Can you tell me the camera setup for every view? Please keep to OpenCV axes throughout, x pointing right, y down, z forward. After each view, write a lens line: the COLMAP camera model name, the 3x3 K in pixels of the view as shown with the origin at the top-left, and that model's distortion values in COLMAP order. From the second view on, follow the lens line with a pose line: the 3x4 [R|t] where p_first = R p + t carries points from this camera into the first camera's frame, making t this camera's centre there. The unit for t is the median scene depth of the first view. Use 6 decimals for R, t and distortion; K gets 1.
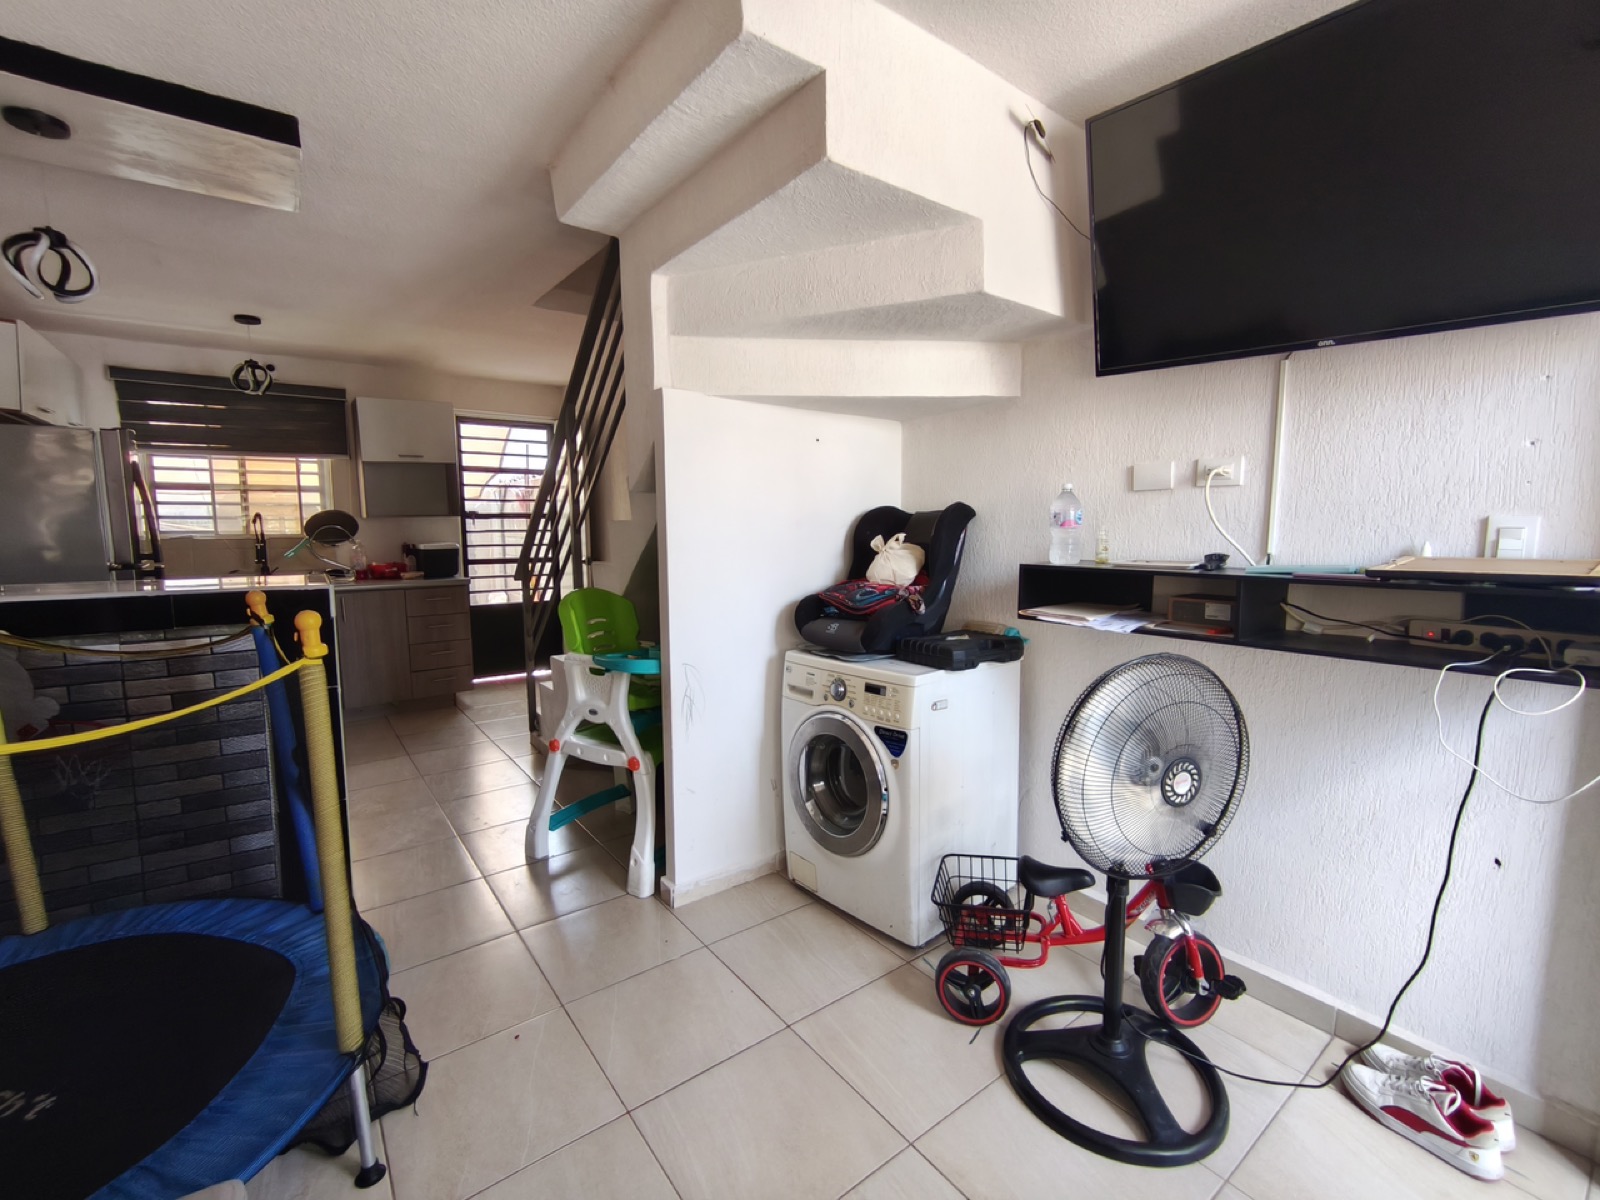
lens RADIAL K [[706.4, 0, 803.2], [0, 706.4, 597.8], [0, 0, 1]] dist [0.000711, -0.000639]
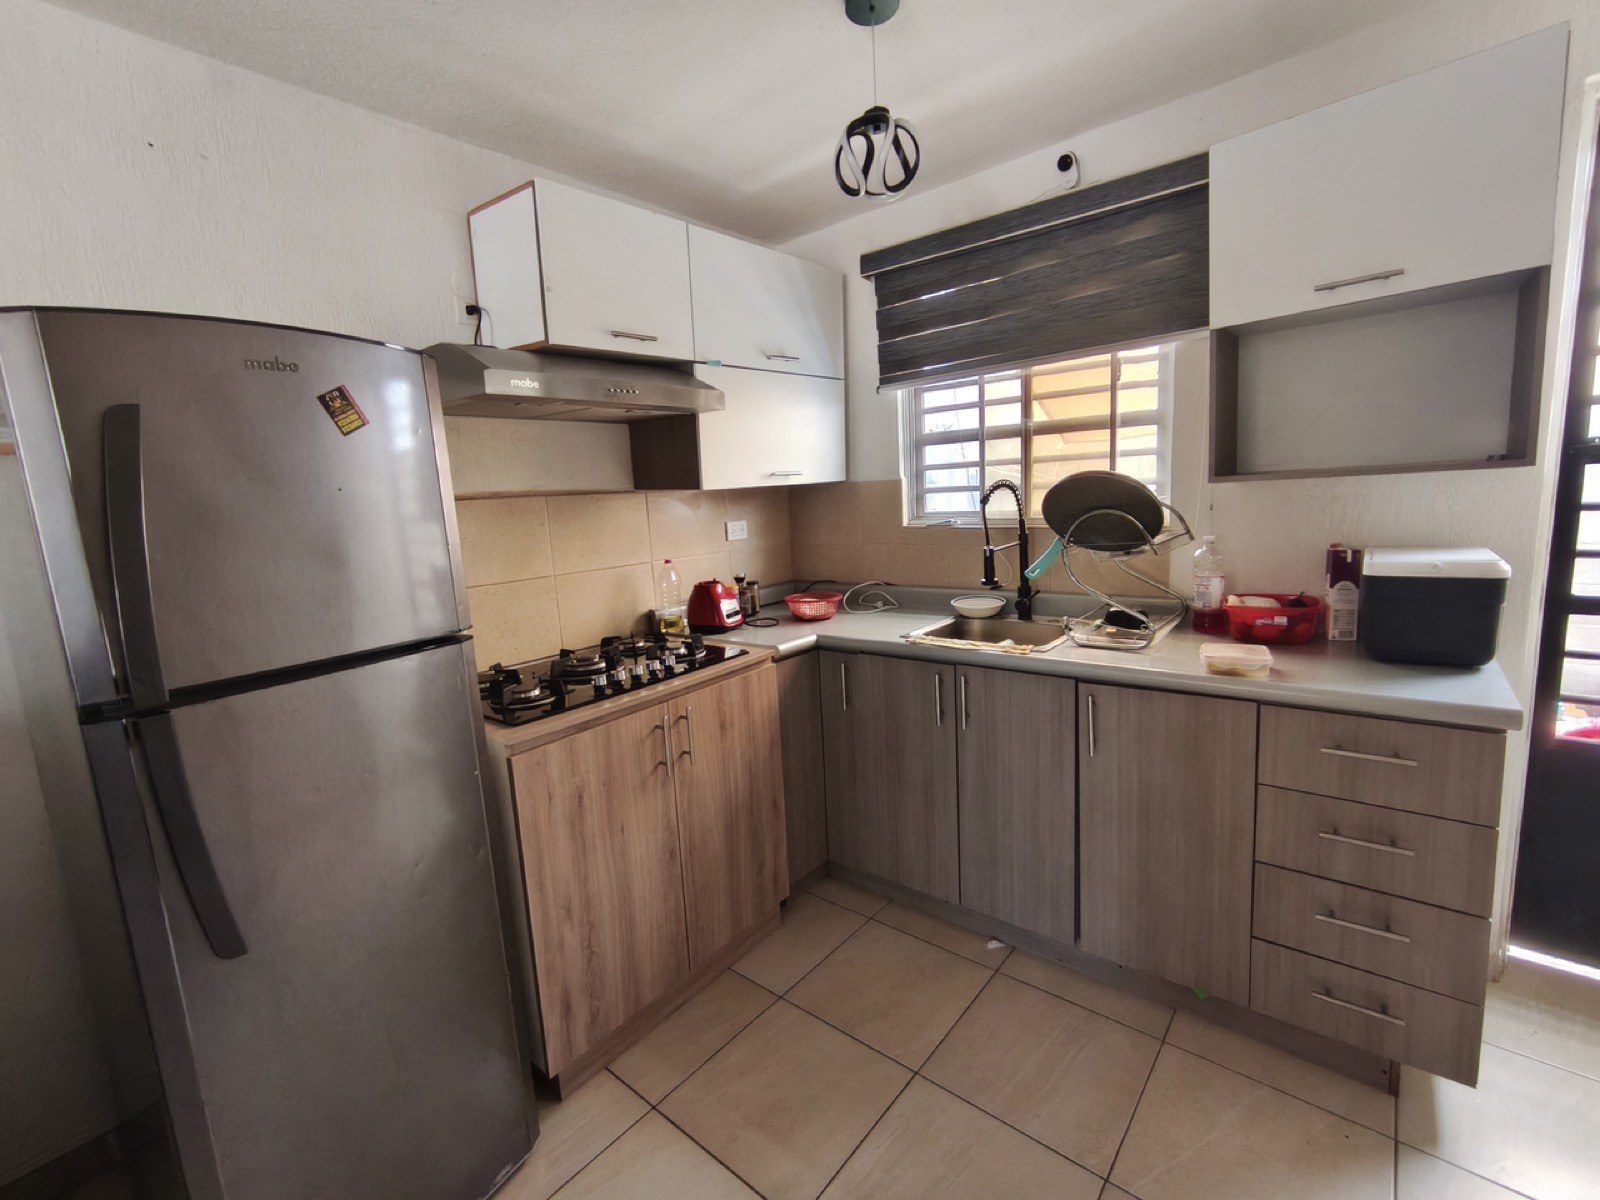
lens RADIAL K [[706.4, 0, 800.6], [0, 706.4, 592.1], [0, 0, 1]] dist [0.000711, -0.000639]
pose [[0.226734, 0.139405, -0.963928, -0.303501], [-0.046136, 0.990130, 0.132342, -0.098262], [0.972863, 0.014466, 0.230927, 0.717628]]
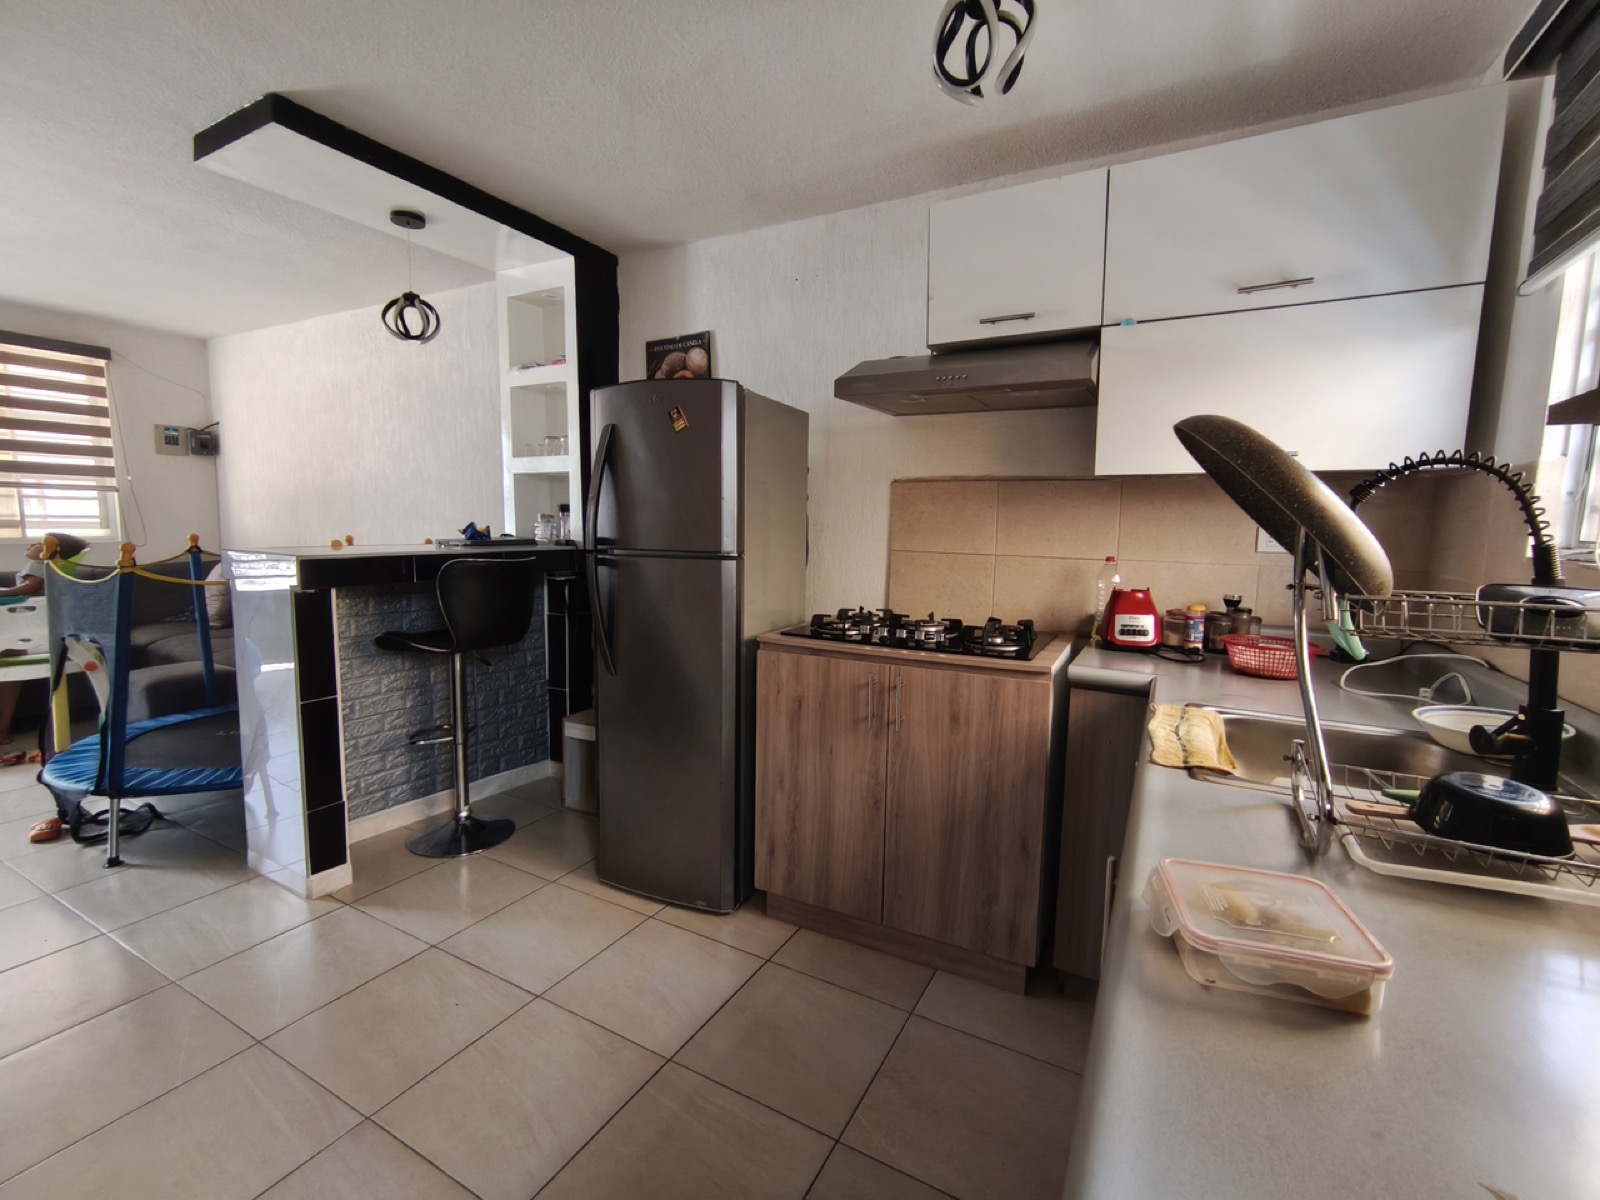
lens RADIAL K [[706.4, 0, 803.9], [0, 706.4, 592.3], [0, 0, 1]] dist [0.000711, -0.000639]
pose [[-0.911625, 0.031462, -0.409817, -0.449145], [-0.054975, 0.978774, 0.197431, -0.104917], [0.407329, 0.202512, -0.890546, 1.038220]]
